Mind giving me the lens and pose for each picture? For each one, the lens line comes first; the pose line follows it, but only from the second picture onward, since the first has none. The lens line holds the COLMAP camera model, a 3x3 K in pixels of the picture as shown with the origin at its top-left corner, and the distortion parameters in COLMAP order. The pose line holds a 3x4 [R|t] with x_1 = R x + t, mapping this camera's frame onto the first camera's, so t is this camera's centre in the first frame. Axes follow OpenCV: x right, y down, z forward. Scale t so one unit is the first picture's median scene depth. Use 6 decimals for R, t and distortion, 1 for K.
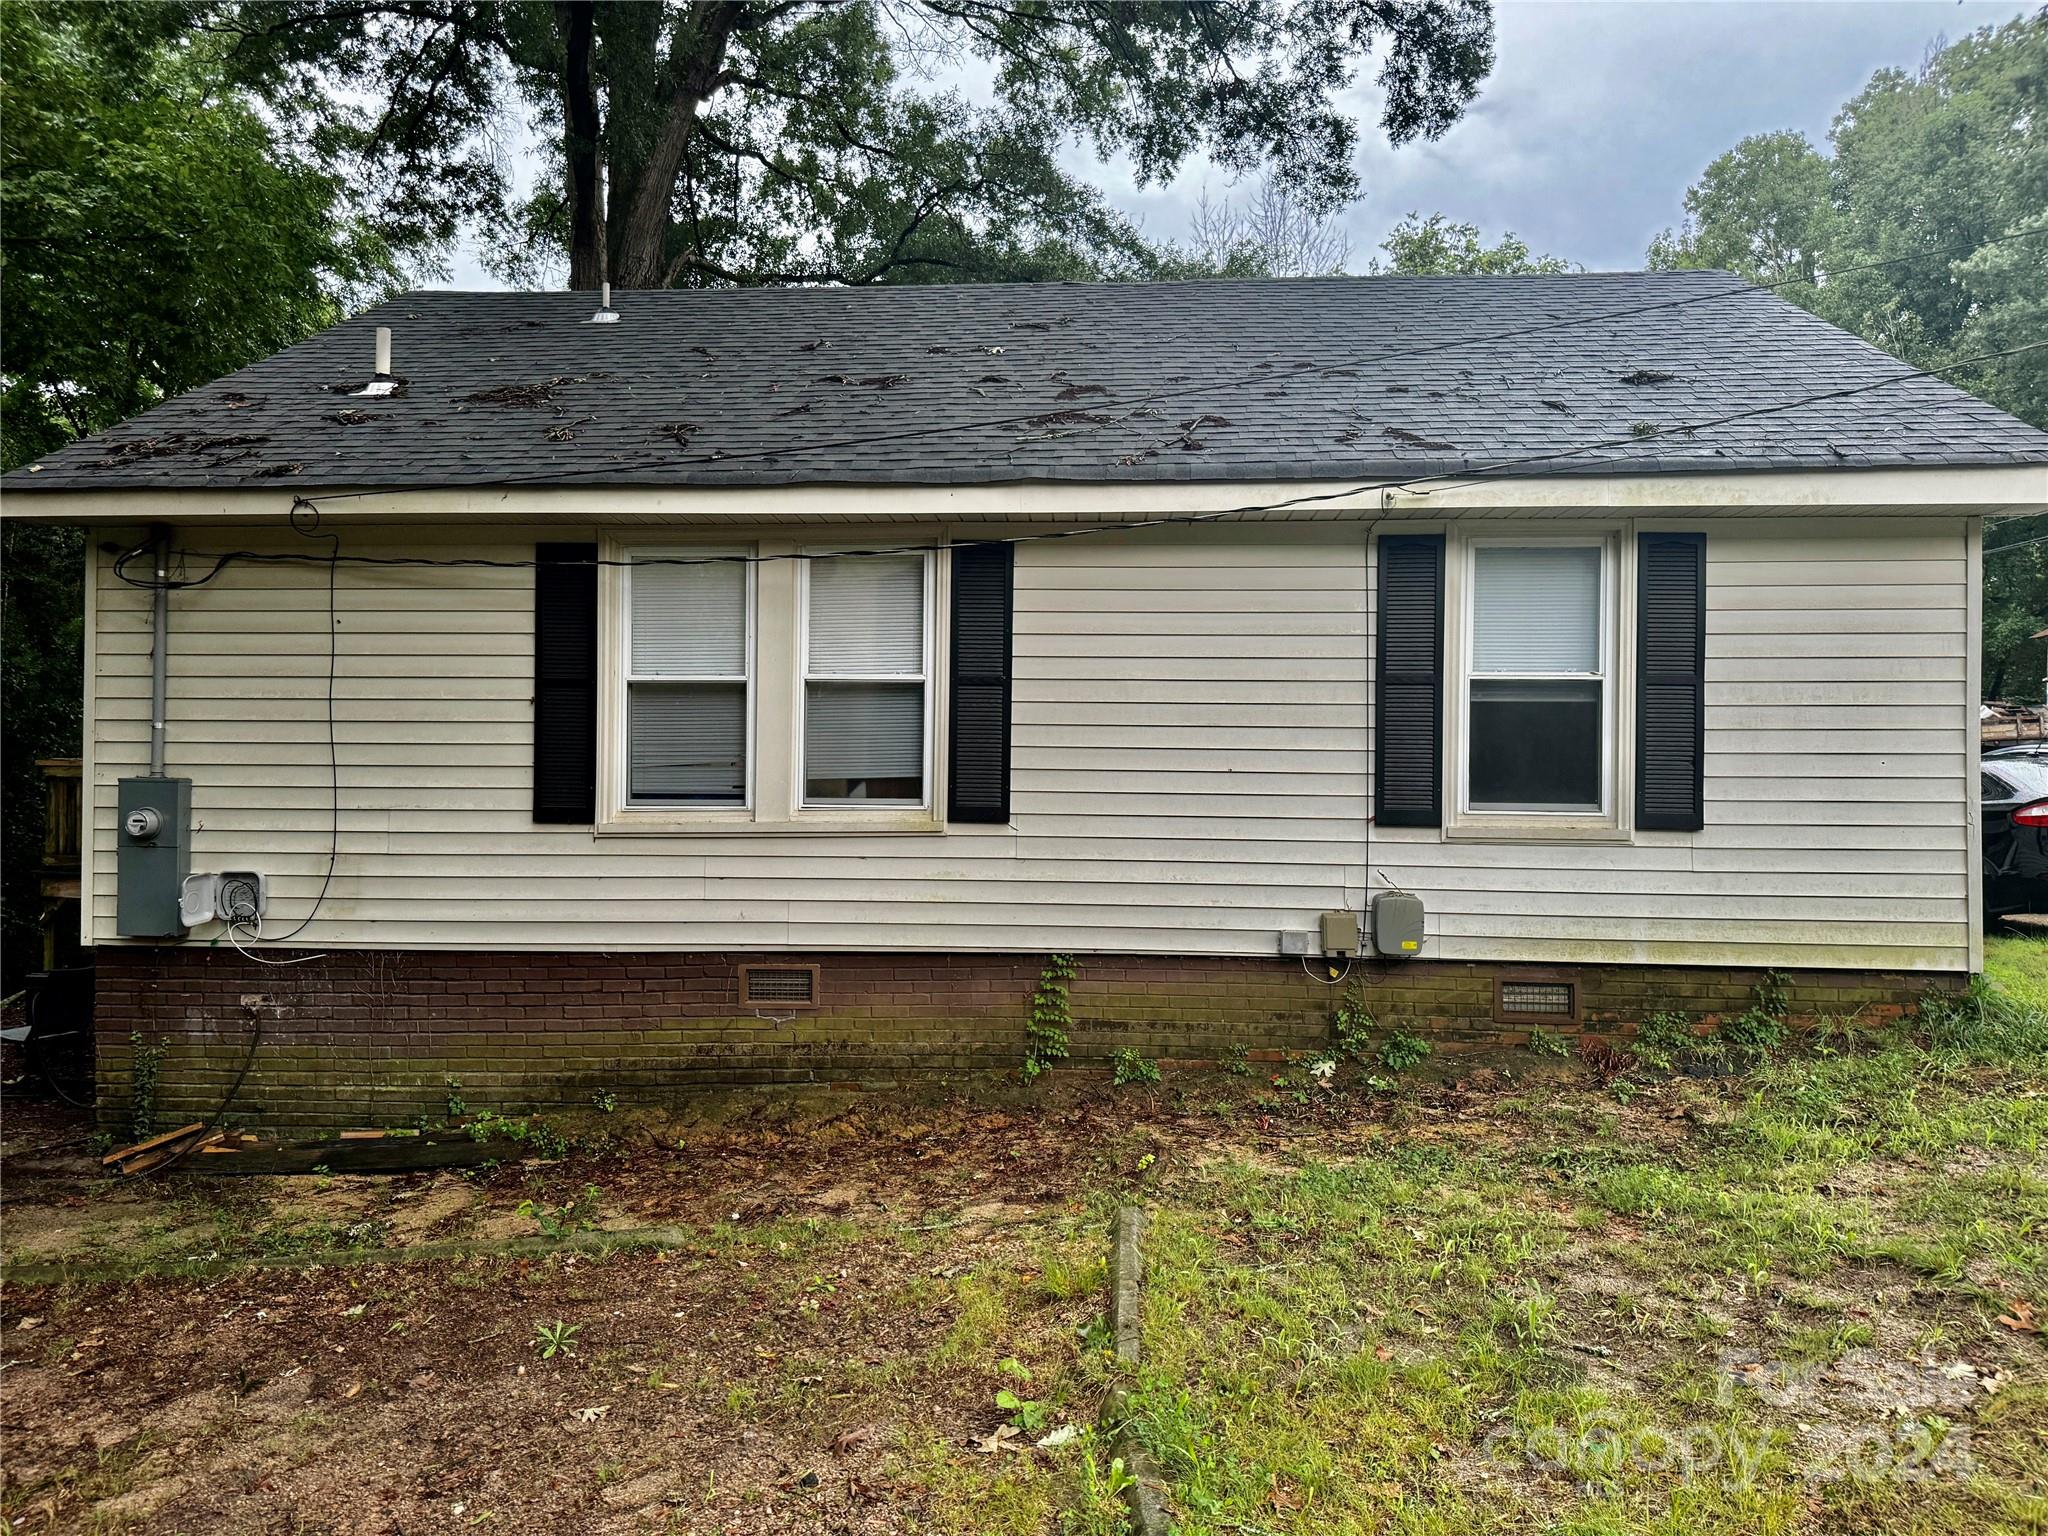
lens RADIAL K [[1446.6, 0, 1008.5], [0, 1446.6, 767.9], [0, 0, 1]] dist [0.048142, -0.042667]
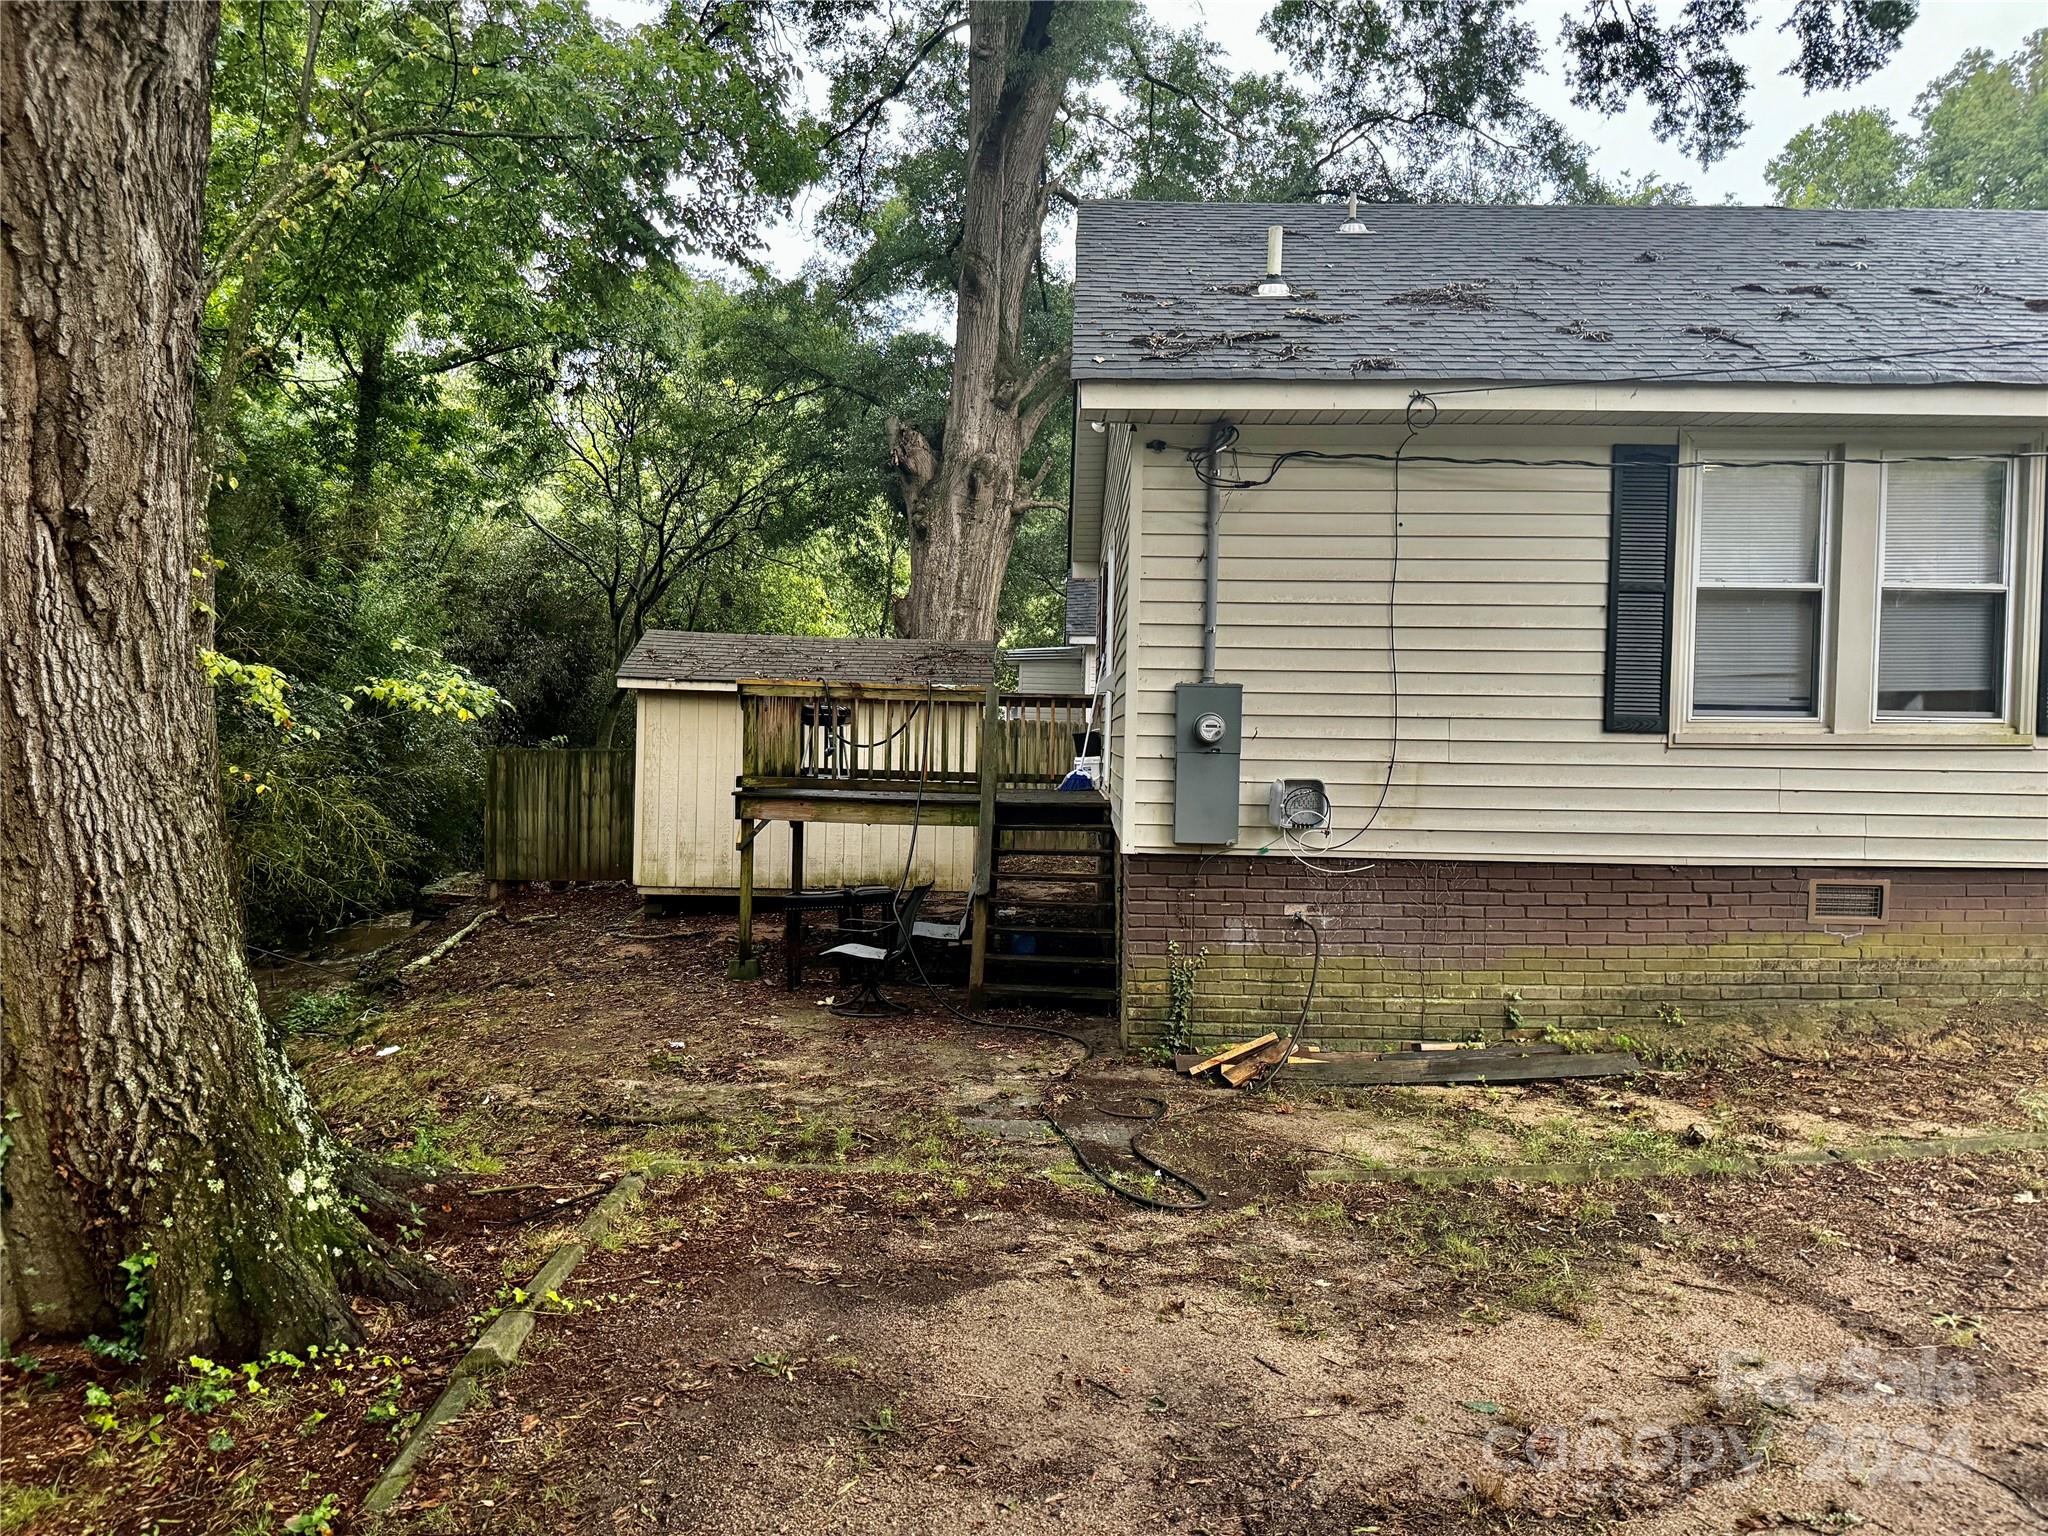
lens RADIAL K [[1446.6, 0, 1025.3], [0, 1446.6, 771.0], [0, 0, 1]] dist [0.048142, -0.042667]
pose [[0.998692, 0.009621, 0.050209, -0.758015], [-0.010890, 0.999627, 0.025064, 0.043067], [-0.049949, -0.025578, 0.998424, 0.039610]]
